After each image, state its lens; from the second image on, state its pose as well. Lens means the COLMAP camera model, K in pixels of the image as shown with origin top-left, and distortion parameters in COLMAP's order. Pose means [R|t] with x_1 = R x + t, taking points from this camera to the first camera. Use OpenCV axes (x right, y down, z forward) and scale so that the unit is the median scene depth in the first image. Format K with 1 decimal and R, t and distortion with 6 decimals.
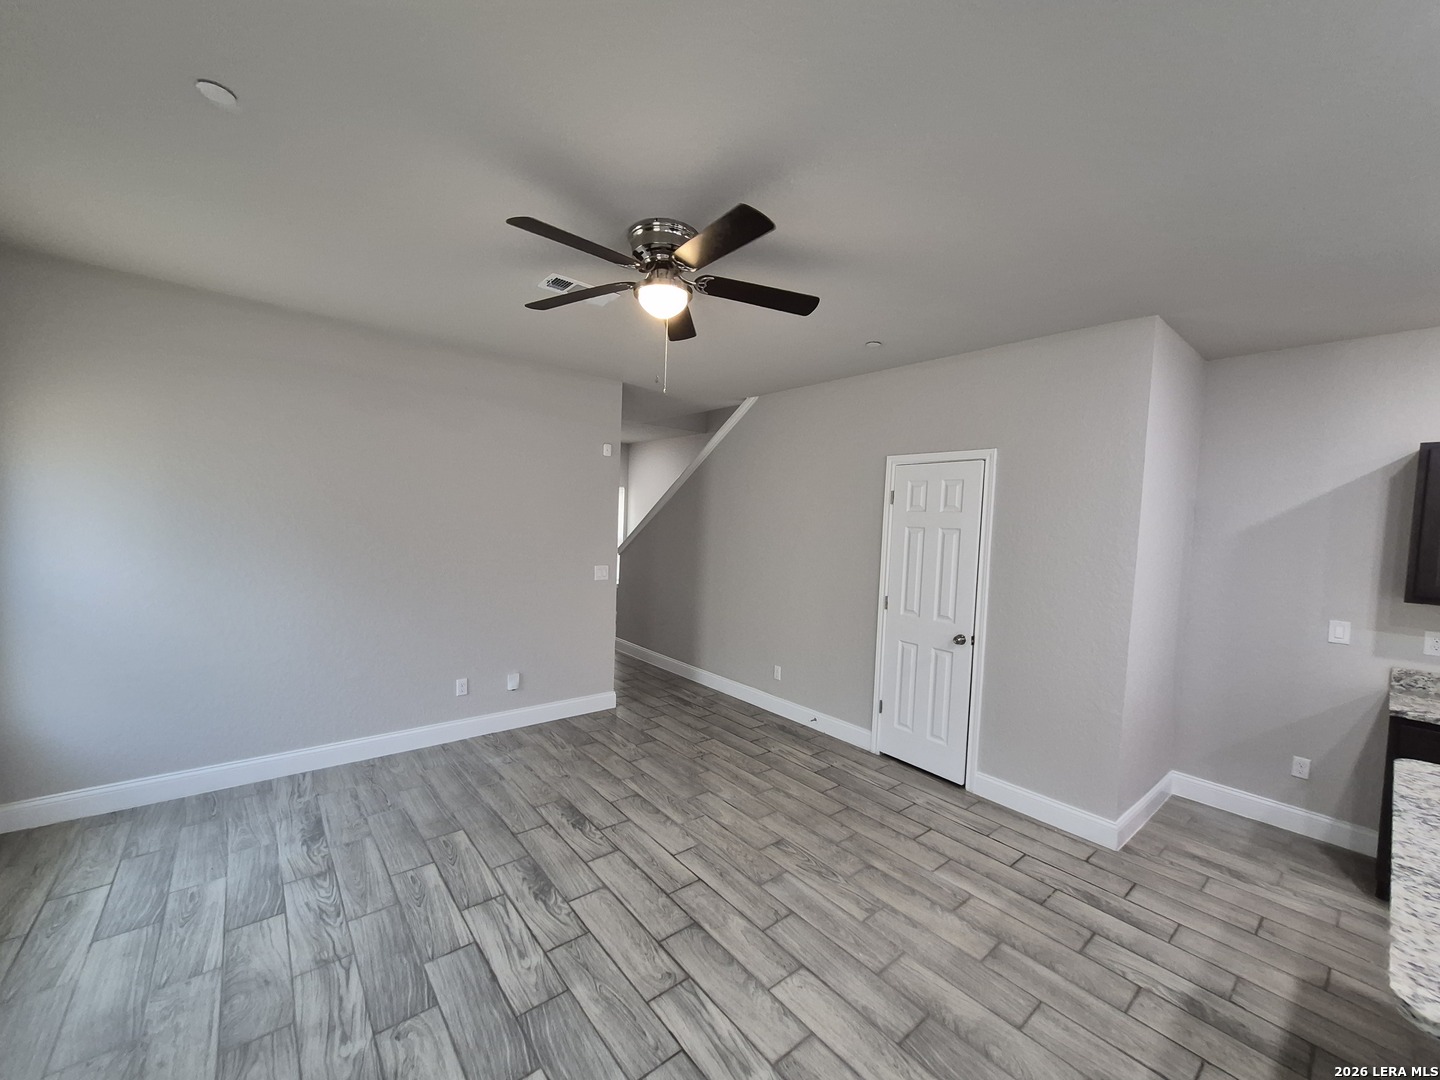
lens RADIAL K [[566.2, 0, 710.0], [0, 566.2, 544.4], [0, 0, 1]] dist [0.007215, -0.000094]
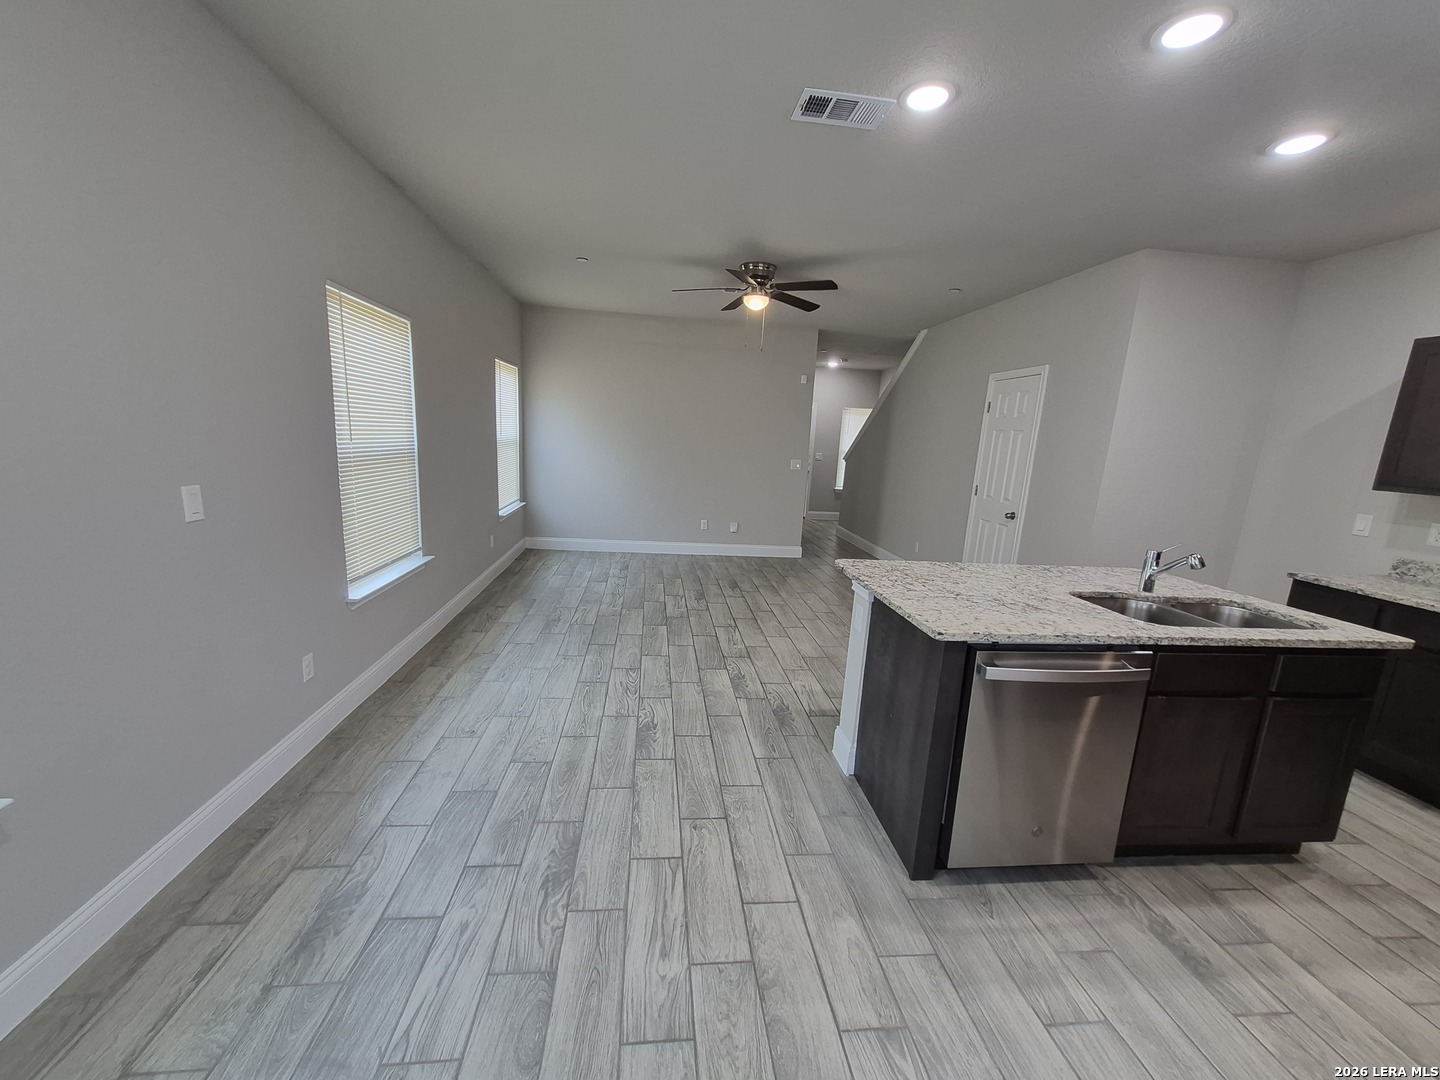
lens RADIAL K [[566.2, 0, 708.2], [0, 566.2, 547.3], [0, 0, 1]] dist [0.007215, -0.000094]
pose [[0.831666, 0.114894, -0.543259, 0.723709], [-0.045732, 0.989208, 0.139198, 0.110104], [0.553389, -0.090922, 0.827945, -0.597432]]
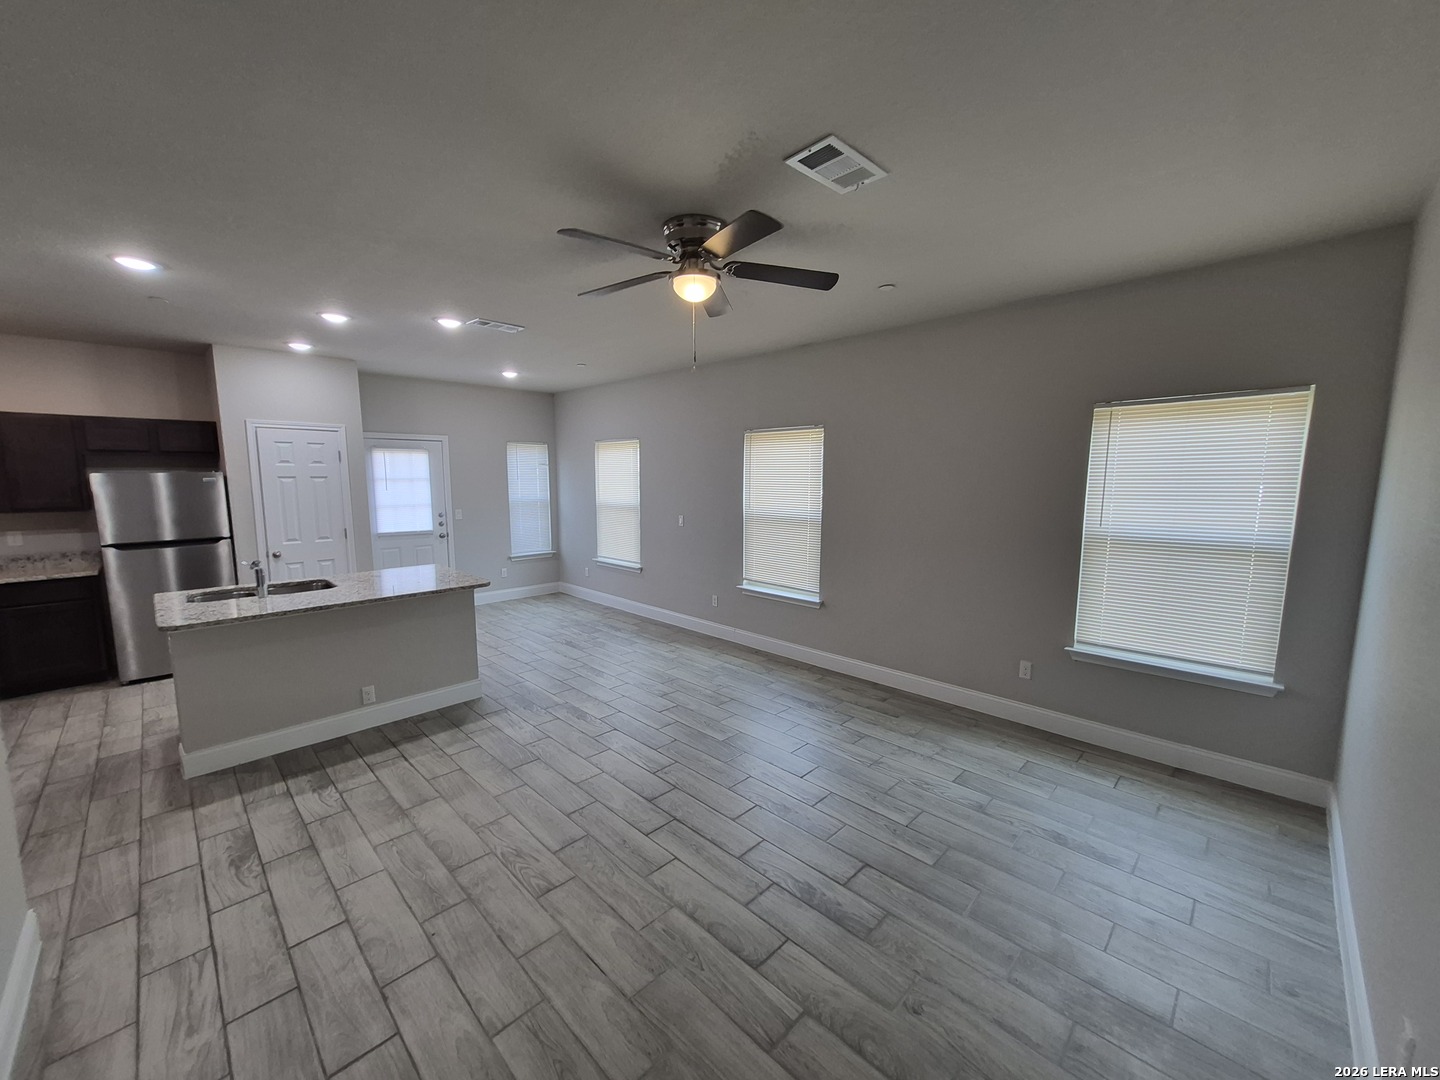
lens RADIAL K [[566.2, 0, 711.3], [0, 566.2, 541.9], [0, 0, 1]] dist [0.007215, -0.000094]
pose [[-0.994447, -0.027679, -0.101537, -0.014261], [-0.043820, 0.986086, 0.160357, -0.090479], [0.095685, 0.163916, -0.981823, 1.725184]]
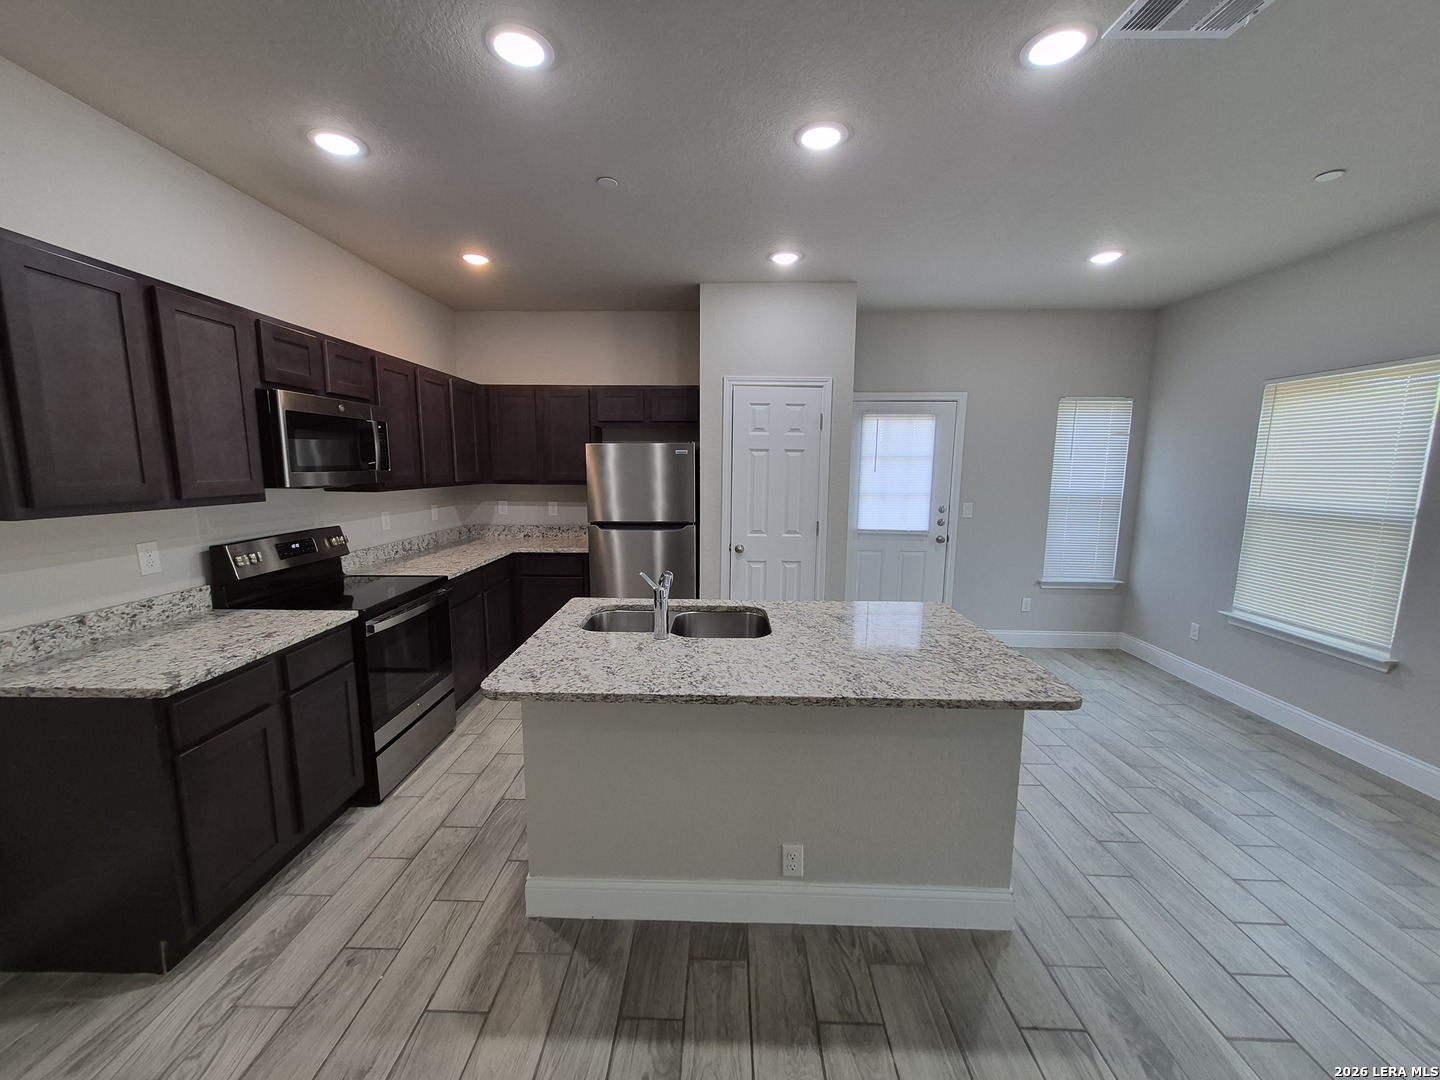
lens RADIAL K [[566.2, 0, 707.1], [0, 566.2, 545.8], [0, 0, 1]] dist [0.007215, -0.000094]
pose [[-0.756072, -0.138860, 0.639588, 0.327844], [-0.008210, 0.979169, 0.202880, 0.006077], [-0.654437, 0.148141, -0.741463, 0.931077]]
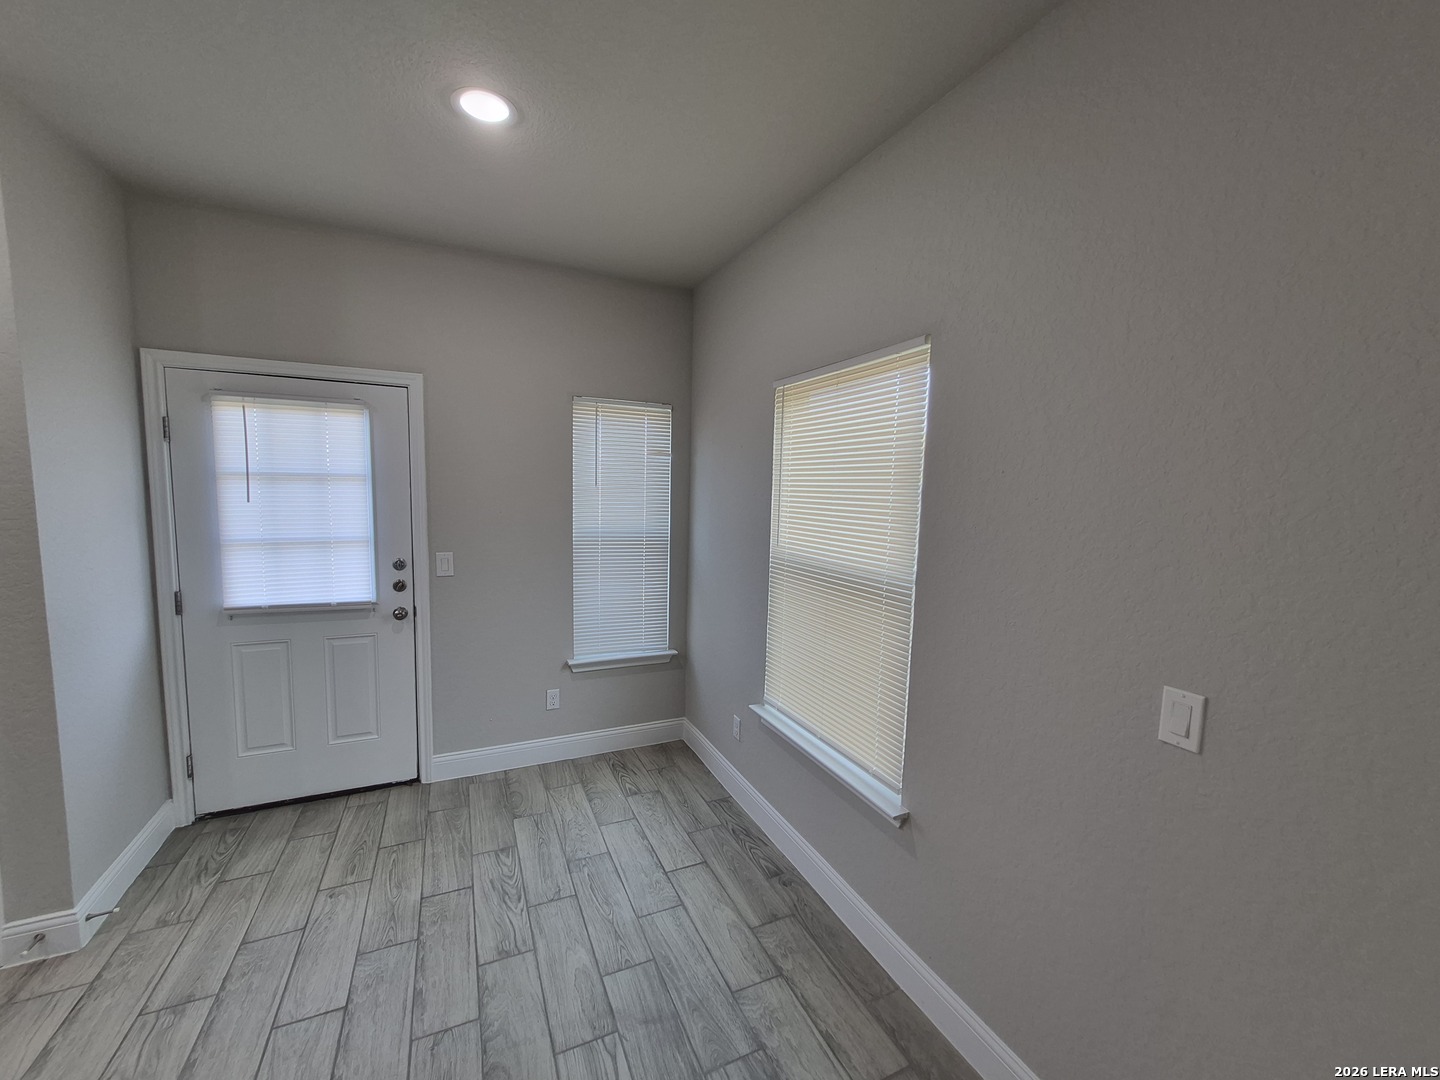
lens RADIAL K [[566.2, 0, 706.2], [0, 566.2, 542.6], [0, 0, 1]] dist [0.007215, -0.000094]
pose [[-0.963731, -0.087898, 0.251984, 0.113437], [-0.050736, 0.987328, 0.150361, 0.015164], [-0.262007, 0.132123, -0.955979, 0.063689]]
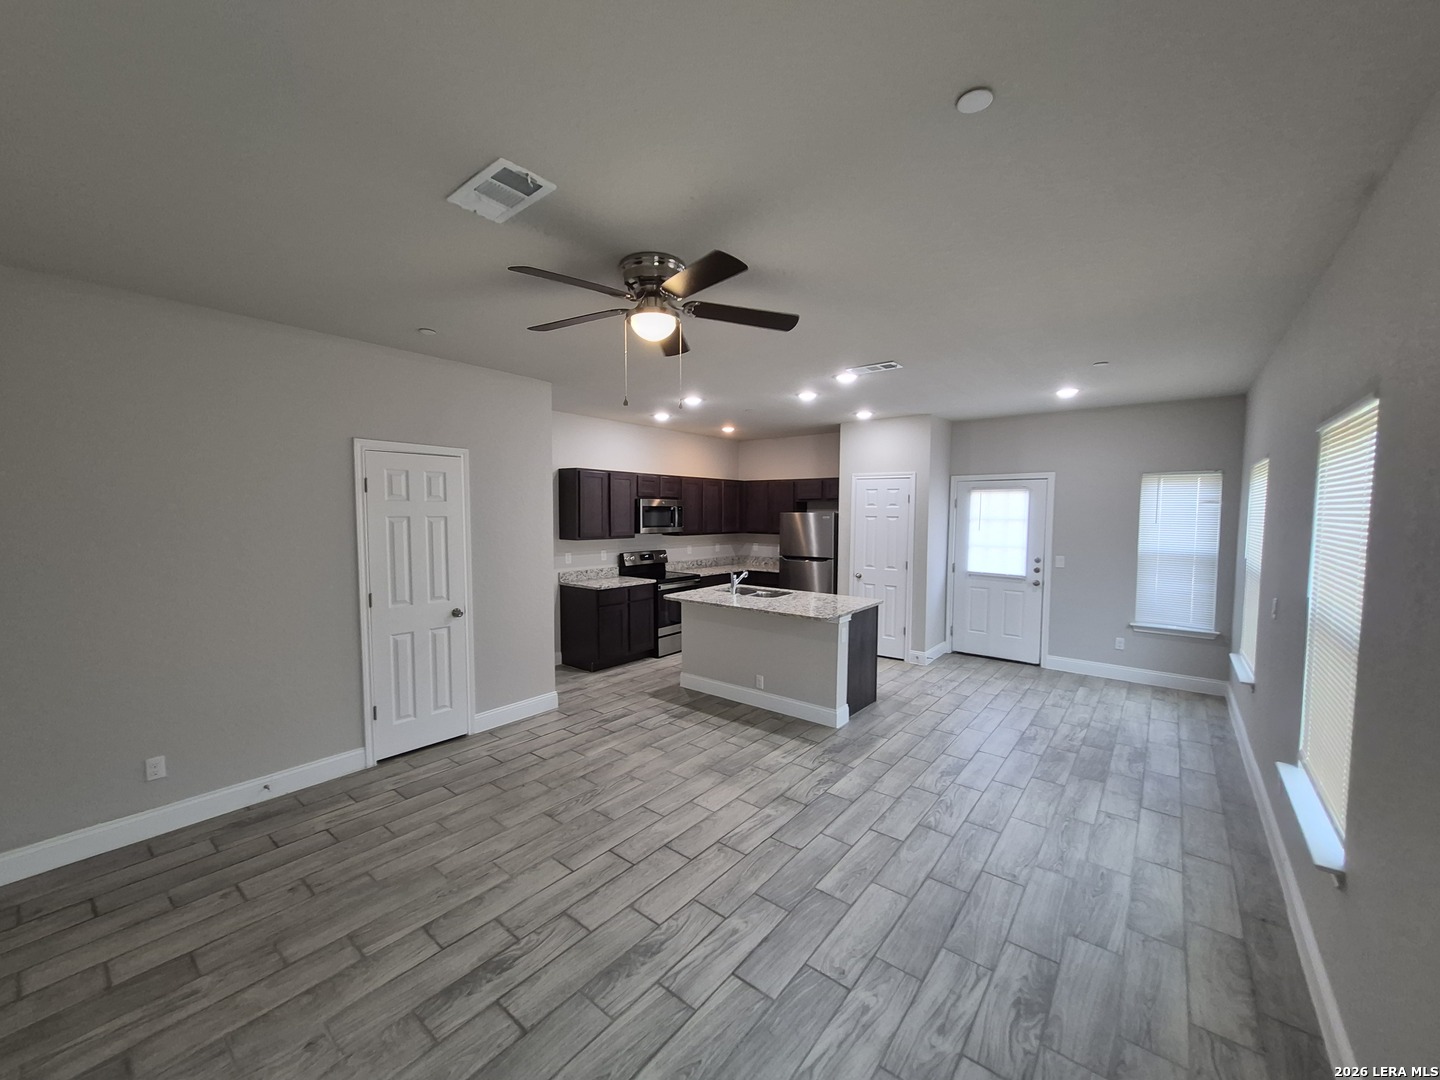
lens RADIAL K [[566.2, 0, 707.4], [0, 566.2, 545.5], [0, 0, 1]] dist [0.007215, -0.000094]
pose [[-0.200244, -0.101196, 0.974506, -0.950940], [0.030667, 0.993517, 0.109472, -0.097279], [-0.979266, 0.051807, -0.195843, 0.893554]]
